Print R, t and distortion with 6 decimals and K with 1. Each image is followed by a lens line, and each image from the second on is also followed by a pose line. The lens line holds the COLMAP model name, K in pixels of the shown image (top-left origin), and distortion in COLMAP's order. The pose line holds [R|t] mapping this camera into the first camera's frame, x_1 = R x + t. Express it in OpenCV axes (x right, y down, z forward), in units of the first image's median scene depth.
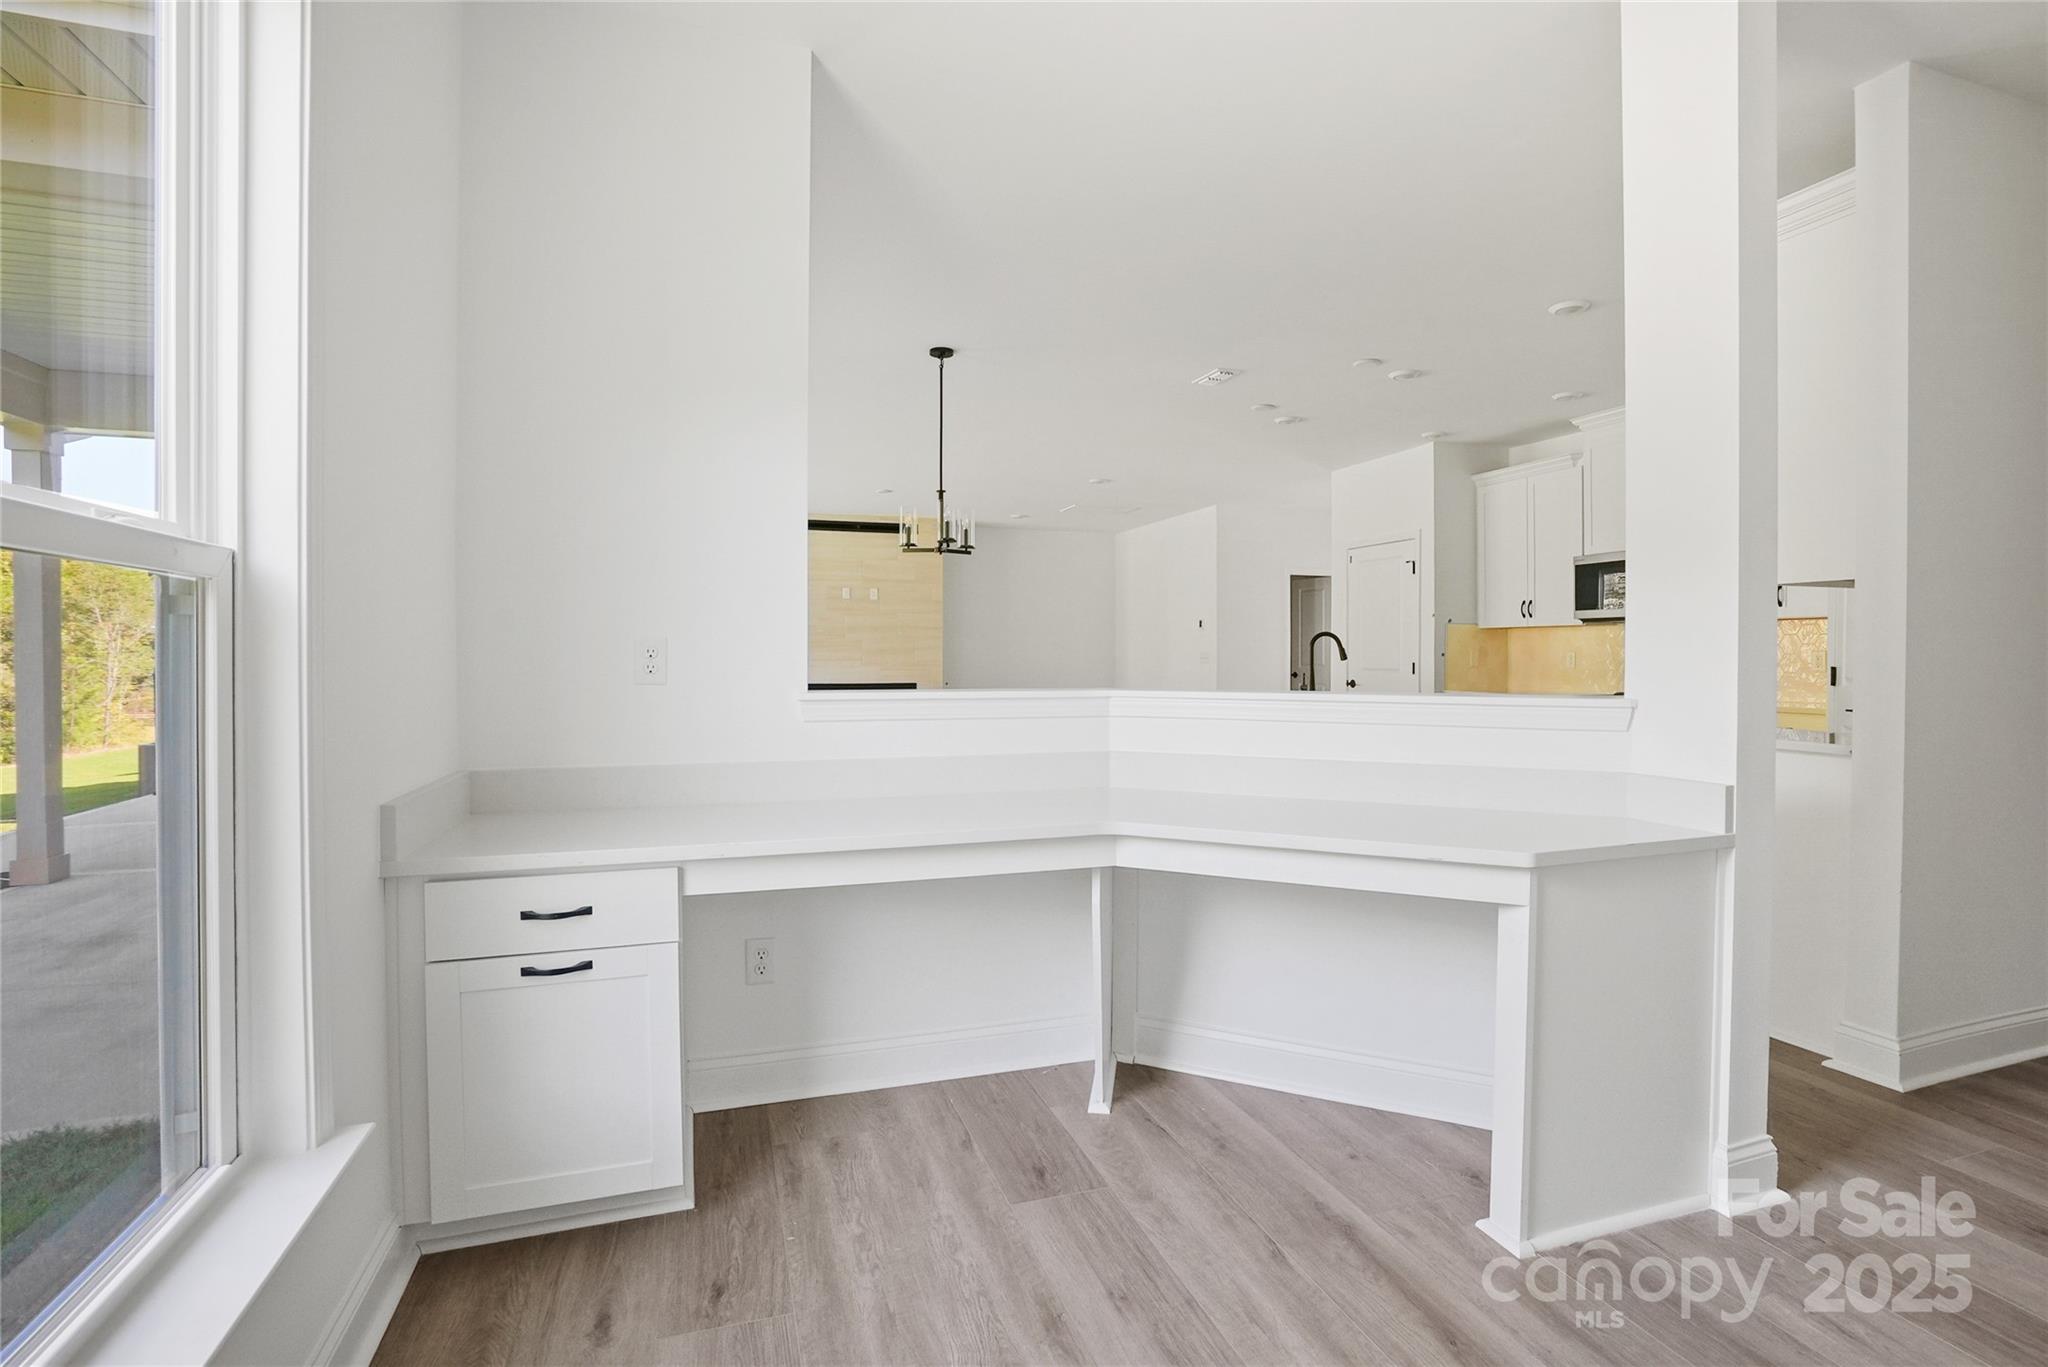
lens RADIAL K [[961.3, 0, 1013.6], [0, 961.3, 662.2], [0, 0, 1]] dist [-0.057532, 0.027355]
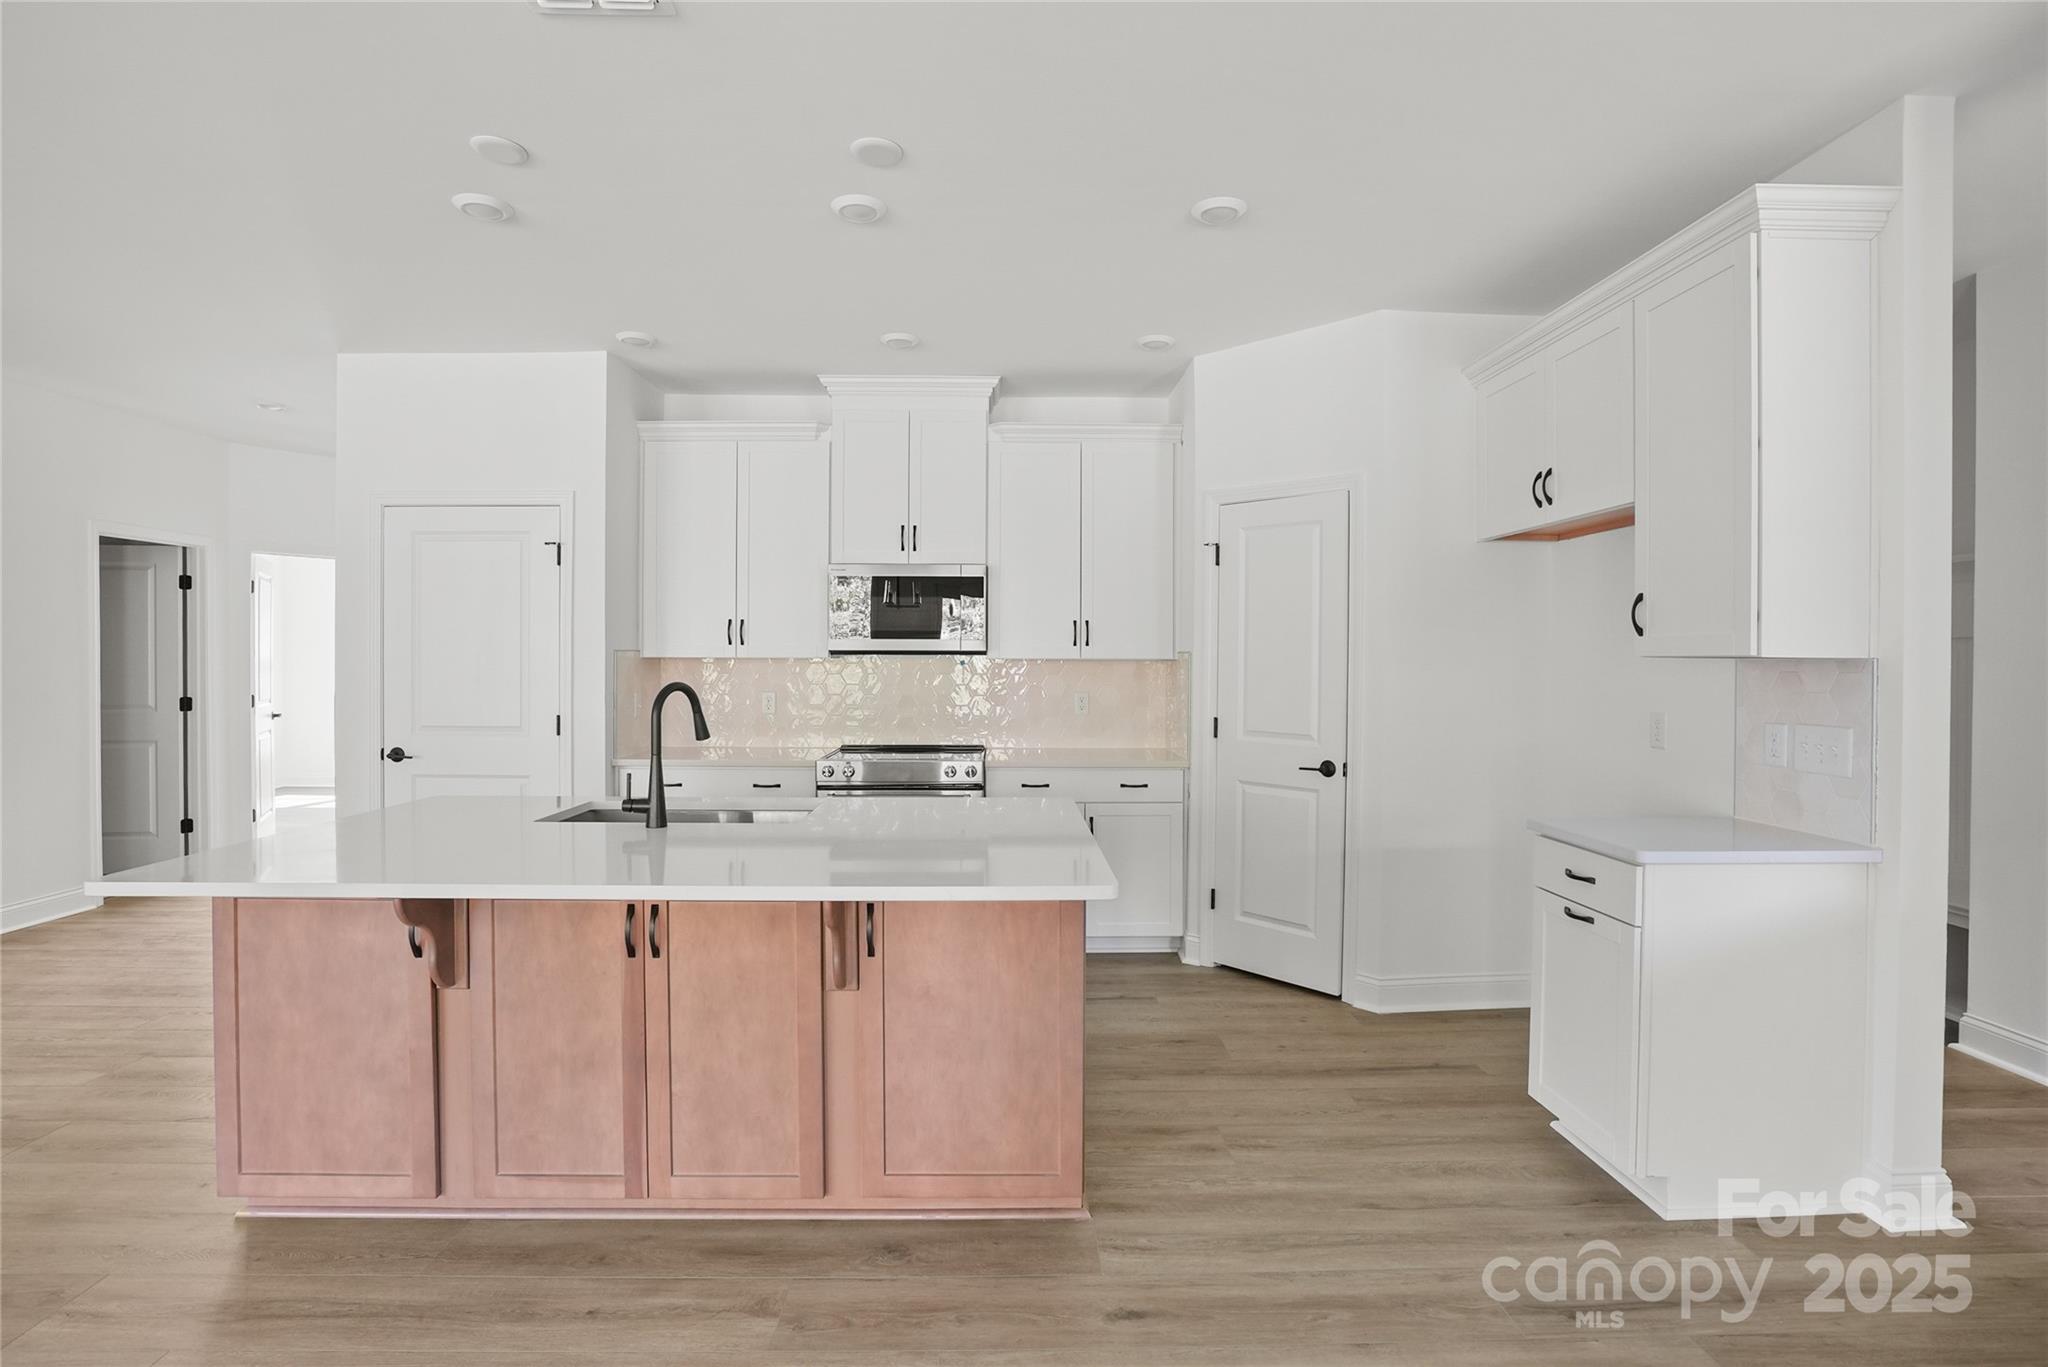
lens RADIAL K [[961.3, 0, 1013.6], [0, 961.3, 662.2], [0, 0, 1]] dist [-0.057532, 0.027355]
pose [[0.287211, -0.005440, 0.957852, -0.067411], [0.004389, 0.999981, 0.004363, -0.037883], [-0.957857, 0.002951, 0.287230, 0.618796]]
